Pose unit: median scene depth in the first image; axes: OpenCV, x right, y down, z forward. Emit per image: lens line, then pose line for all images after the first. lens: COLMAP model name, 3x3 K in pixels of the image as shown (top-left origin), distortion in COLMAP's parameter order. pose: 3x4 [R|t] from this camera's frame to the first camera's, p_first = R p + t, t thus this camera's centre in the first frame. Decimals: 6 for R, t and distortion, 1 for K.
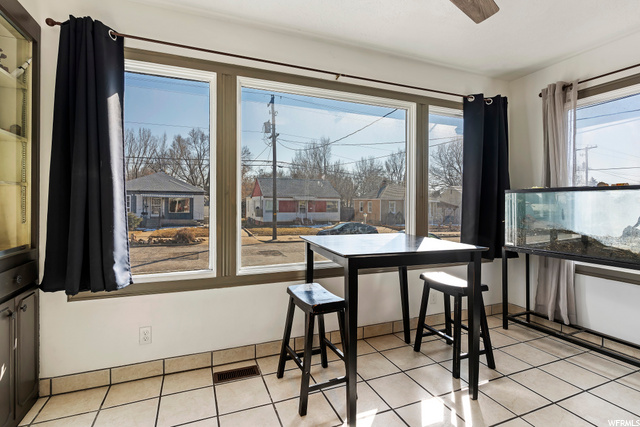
lens RADIAL K [[312.9, 0, 322.7], [0, 312.9, 201.7], [0, 0, 1]] dist [0.002681, 0.000465]
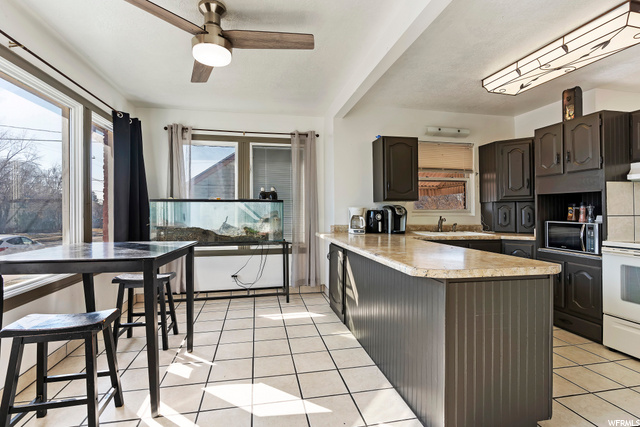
lens RADIAL K [[309.9, 0, 320.8], [0, 309.9, 210.1], [0, 0, 1]] dist [0.000552, 0.000059]
pose [[0.180813, -0.009366, 0.983473, -0.483217], [-0.000594, 0.999953, 0.009632, -0.007562], [-0.983517, -0.002326, 0.180799, 0.117512]]
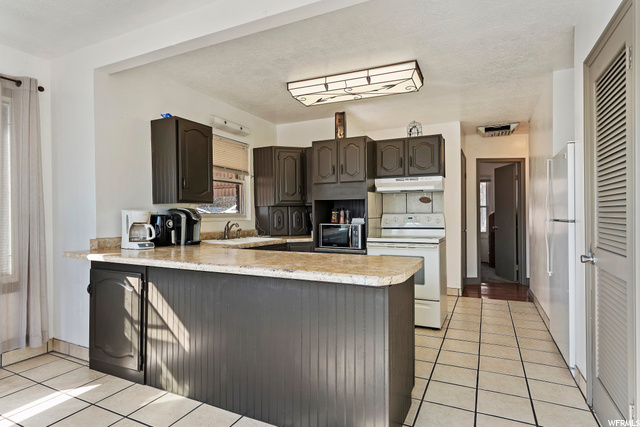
lens RADIAL K [[343.8, 0, 320.0], [0, 343.8, 213.5], [0, 0, 1]] dist [0.005202, 0.001121]
pose [[-0.667334, -0.005609, 0.744738, -0.281520], [-0.003801, 0.999984, 0.004126, -0.005022], [-0.744749, -0.000077, -0.667345, 0.463548]]
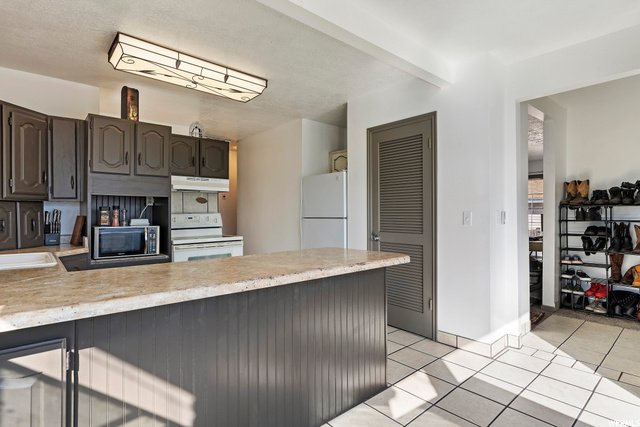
lens RADIAL K [[330.5, 0, 320.0], [0, 330.5, 213.5], [0, 0, 1]] dist [0.001826, 0.000396]
pose [[-0.948260, -0.004837, -0.317457, 0.451191], [-0.004682, 0.999988, -0.001251, -0.001341], [0.317460, 0.000300, -0.948272, 0.688451]]
